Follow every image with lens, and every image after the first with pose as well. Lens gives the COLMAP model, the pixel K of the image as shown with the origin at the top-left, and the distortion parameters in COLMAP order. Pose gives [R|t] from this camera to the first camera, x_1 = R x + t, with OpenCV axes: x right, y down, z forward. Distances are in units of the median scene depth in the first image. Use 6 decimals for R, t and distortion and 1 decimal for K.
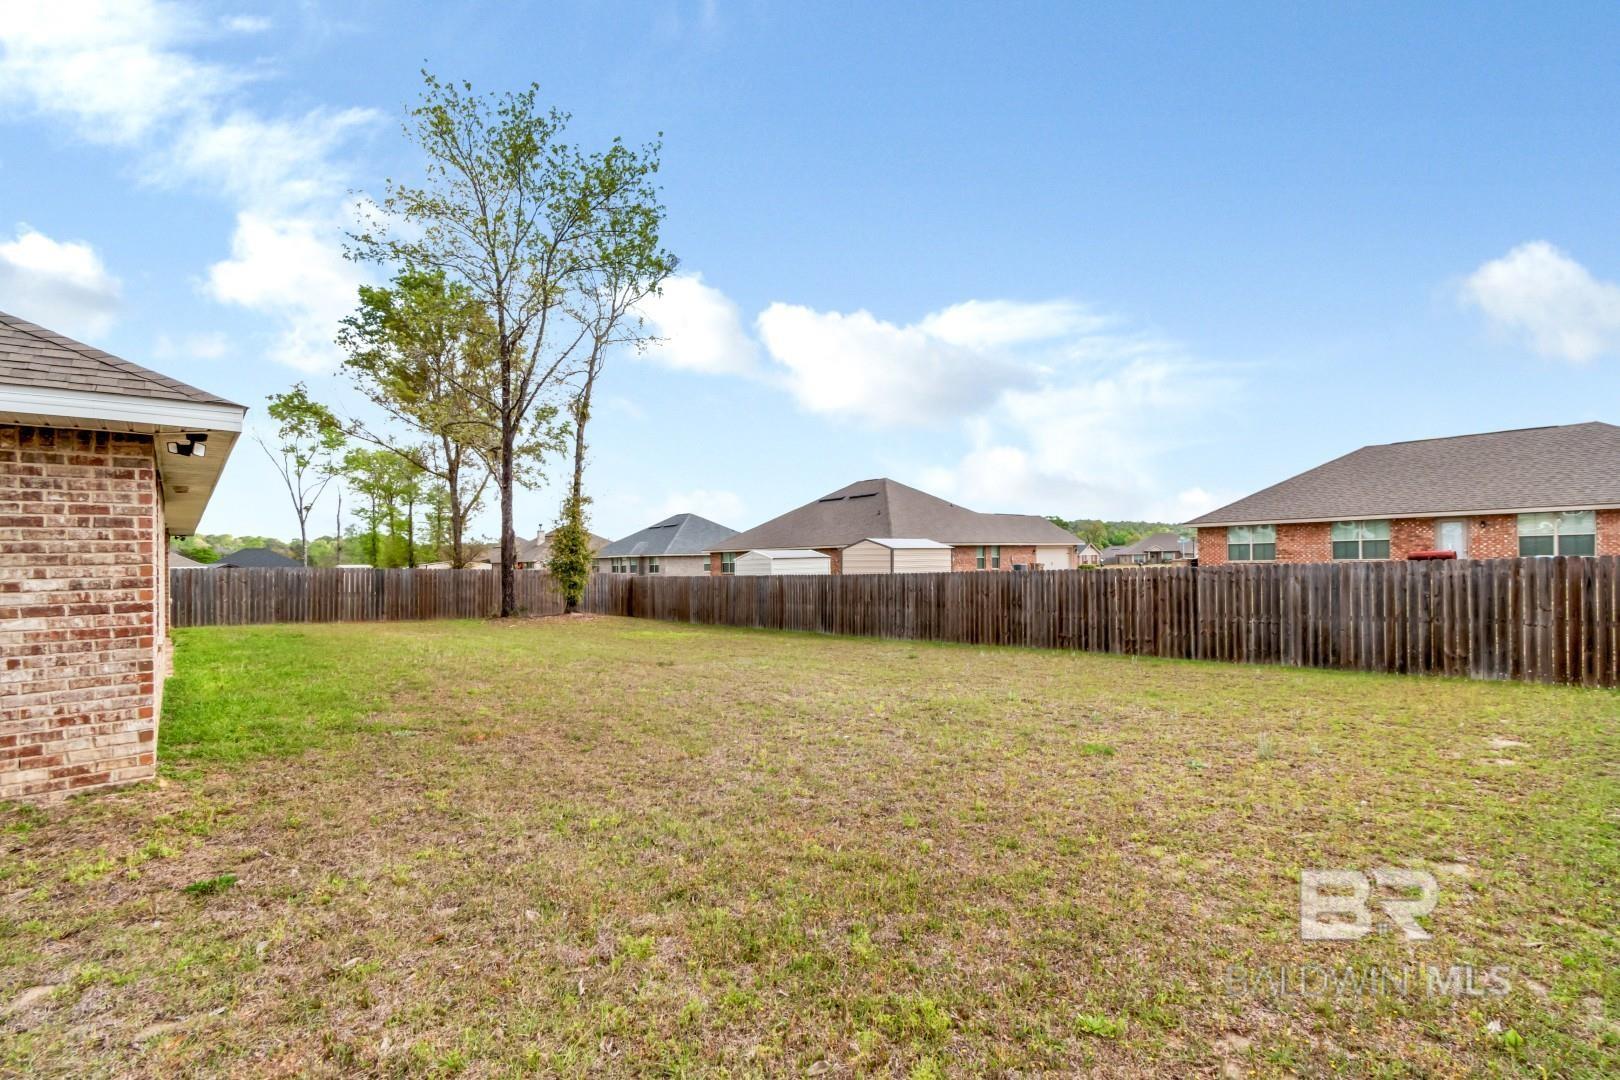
lens RADIAL K [[707.6, 0, 808.0], [0, 707.6, 554.0], [0, 0, 1]] dist [-0.000551, -0.000109]
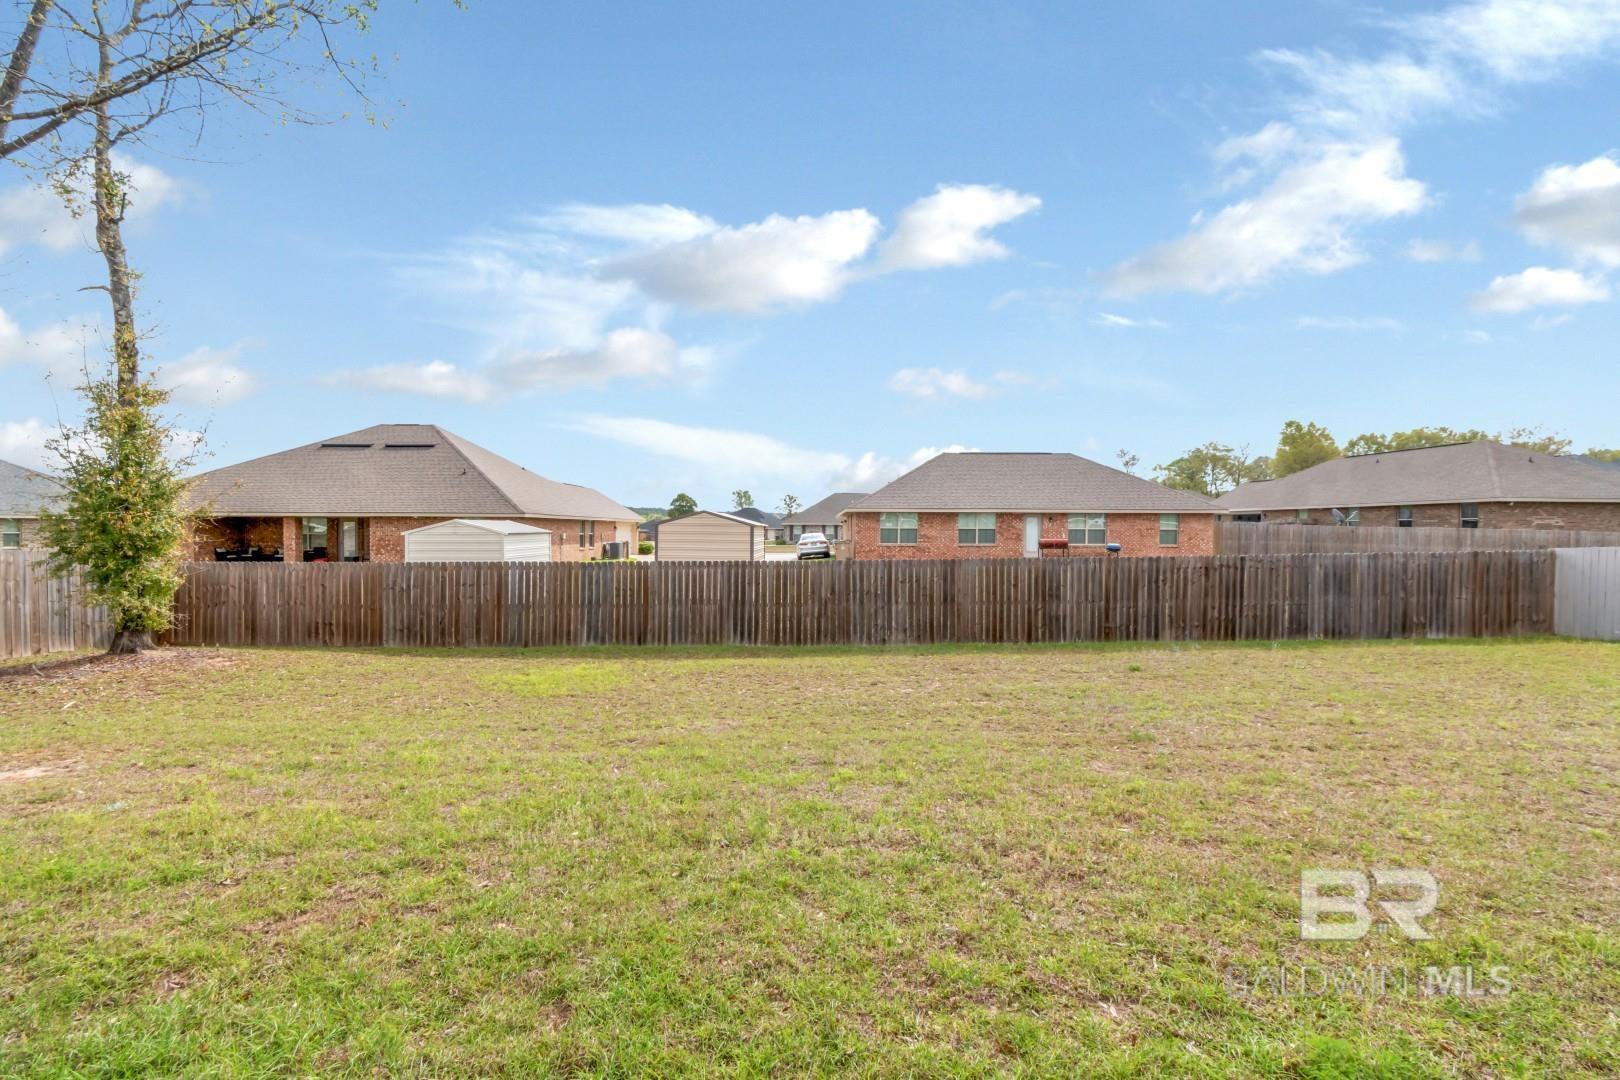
lens RADIAL K [[707.6, 0, 808.0], [0, 707.6, 554.0], [0, 0, 1]] dist [-0.000551, -0.000109]
pose [[0.665531, -0.001534, 0.746369, -0.658857], [-0.024244, 0.999426, 0.023672, 0.005750], [-0.745977, -0.033849, 0.665111, 0.714500]]
